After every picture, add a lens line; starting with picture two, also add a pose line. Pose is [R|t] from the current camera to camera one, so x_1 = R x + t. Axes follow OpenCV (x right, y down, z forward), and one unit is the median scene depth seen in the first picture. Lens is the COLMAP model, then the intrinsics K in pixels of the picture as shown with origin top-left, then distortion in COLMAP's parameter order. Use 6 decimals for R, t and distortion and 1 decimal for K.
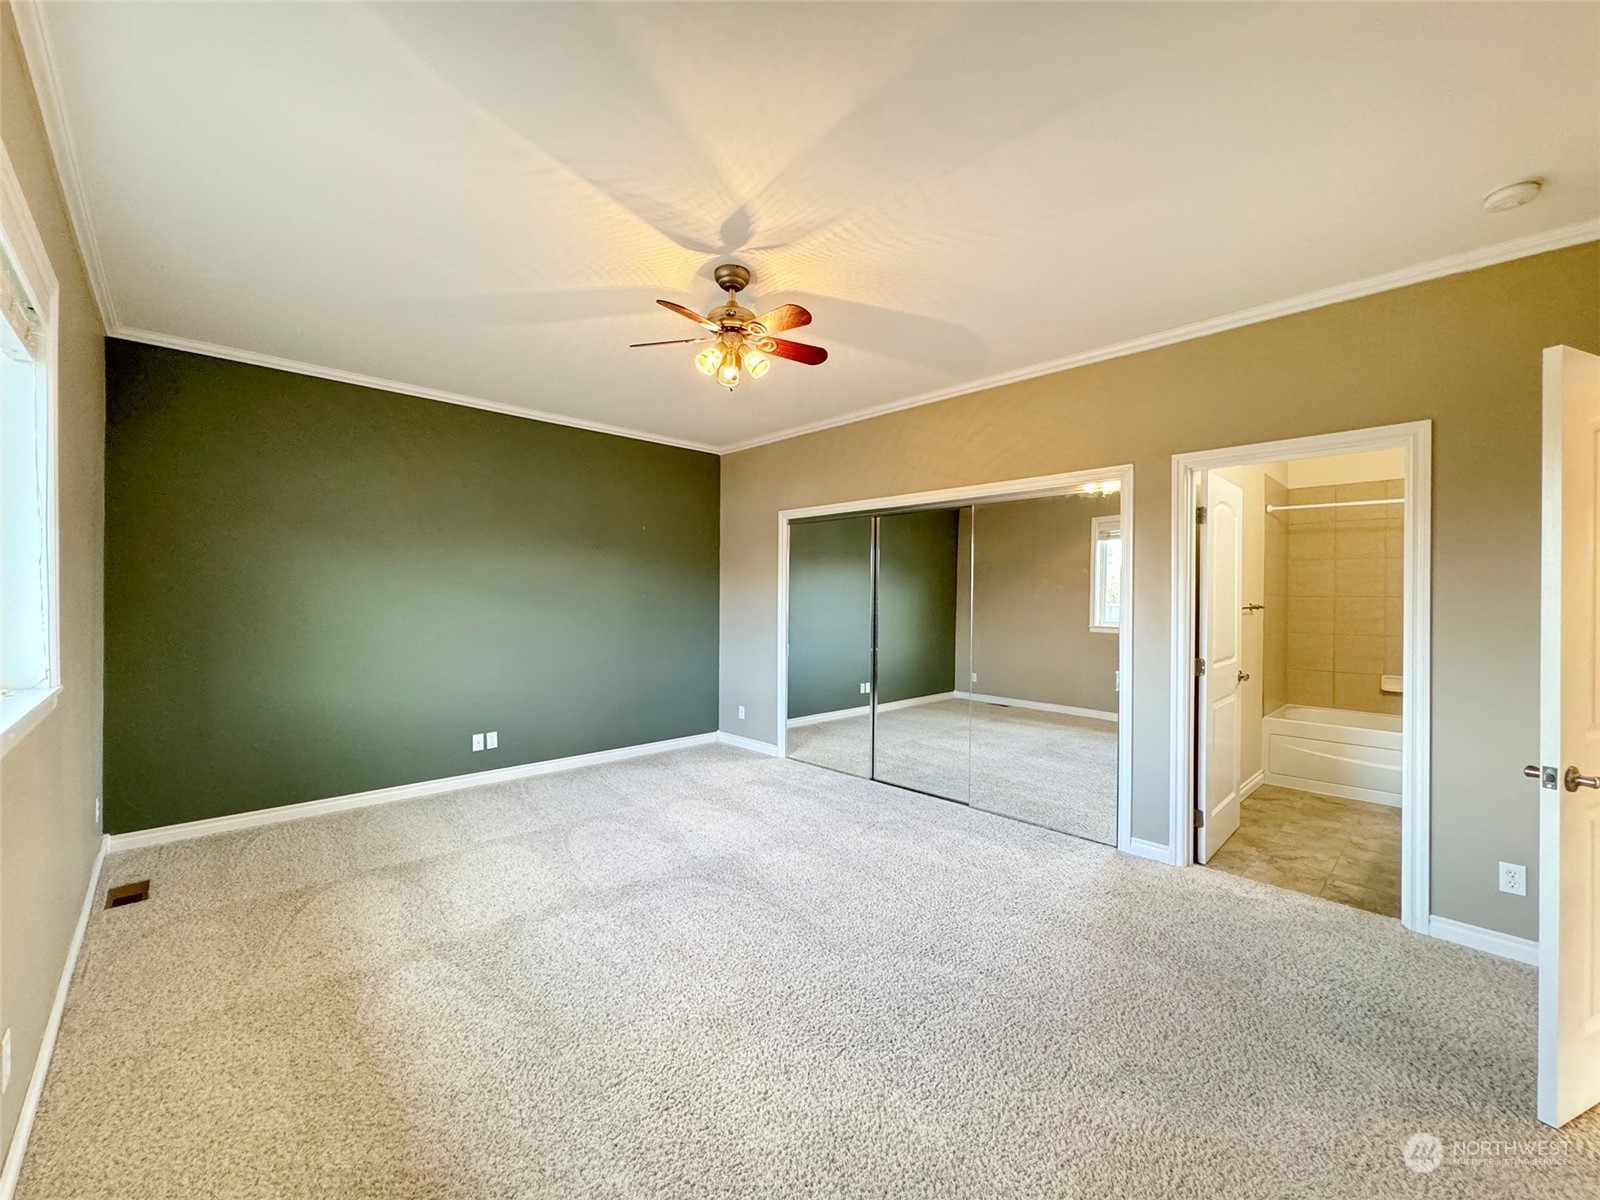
lens RADIAL K [[651.9, 0, 794.4], [0, 651.9, 595.6], [0, 0, 1]] dist [-0.000747, 0.000092]
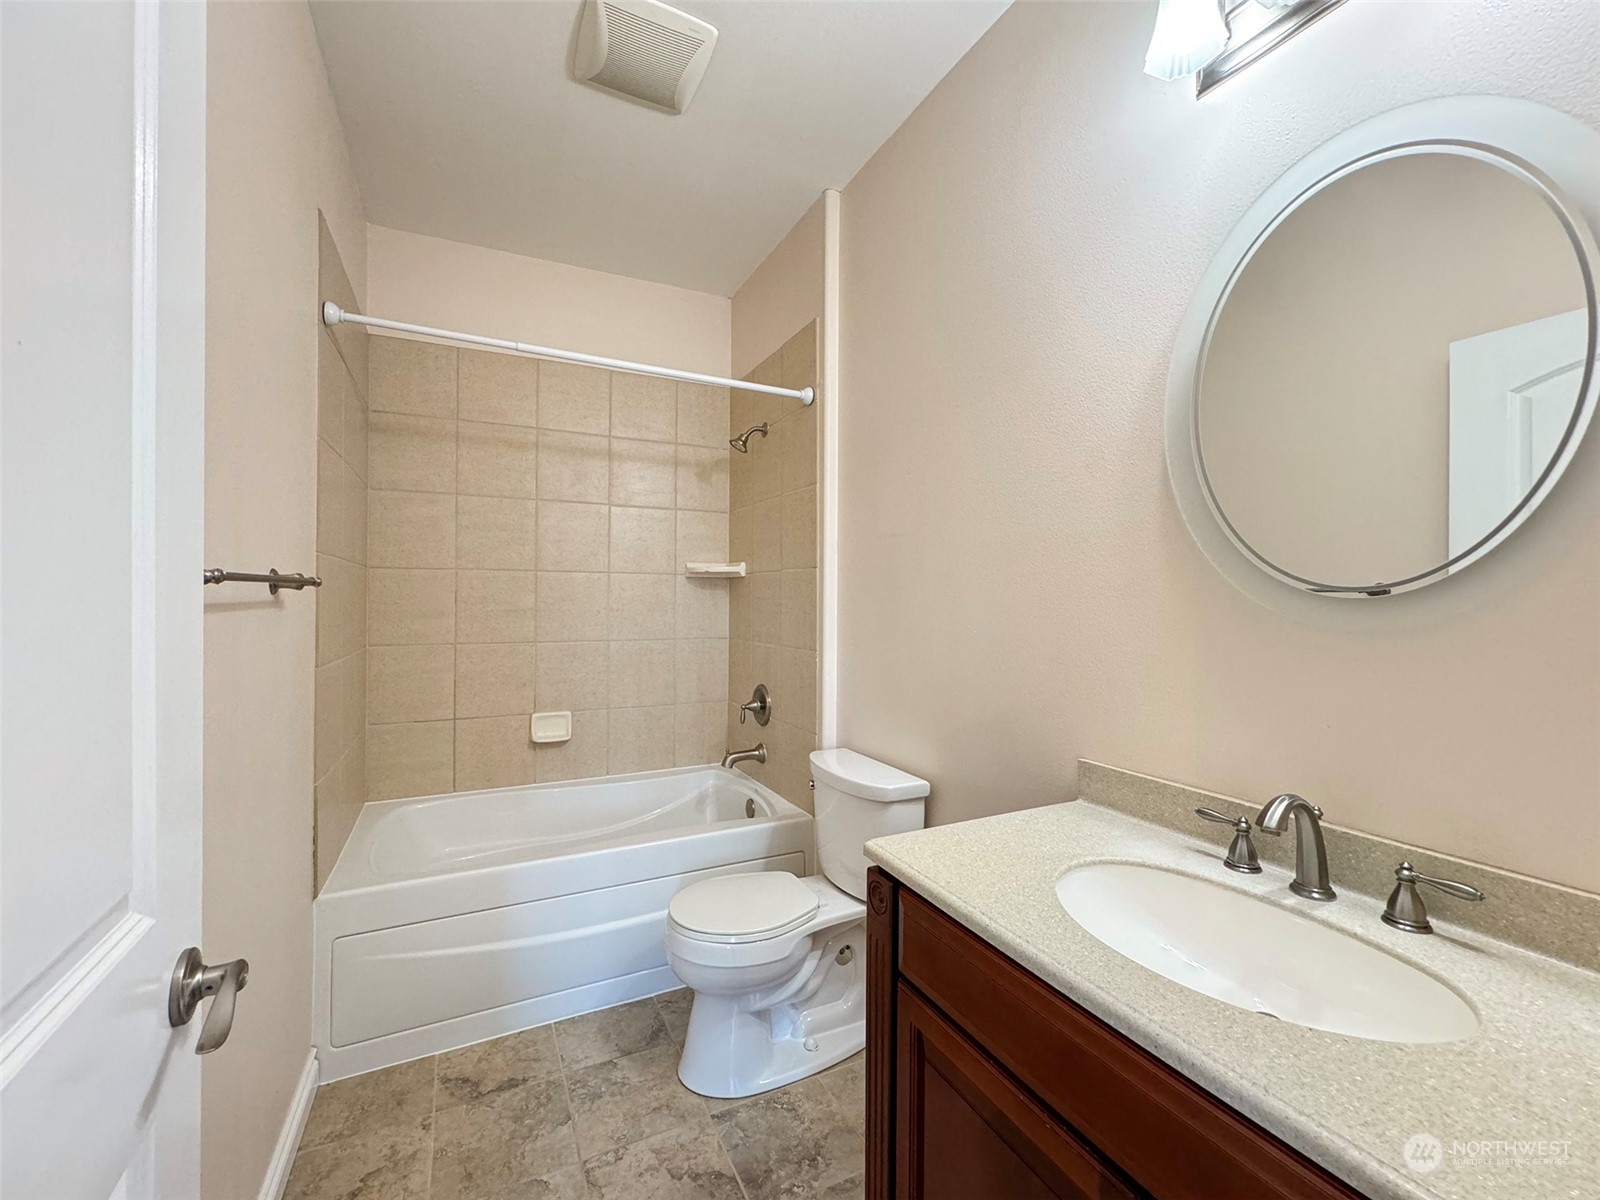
lens RADIAL K [[656.8, 0, 800.0], [0, 656.8, 600.0], [0, 0, 1]] dist [0.000429, 0.000018]
pose [[0.295436, -0.006435, 0.955341, 0.439481], [-0.005192, 0.999952, 0.008341, 0.020707], [-0.955348, -0.007425, 0.295388, 0.618736]]
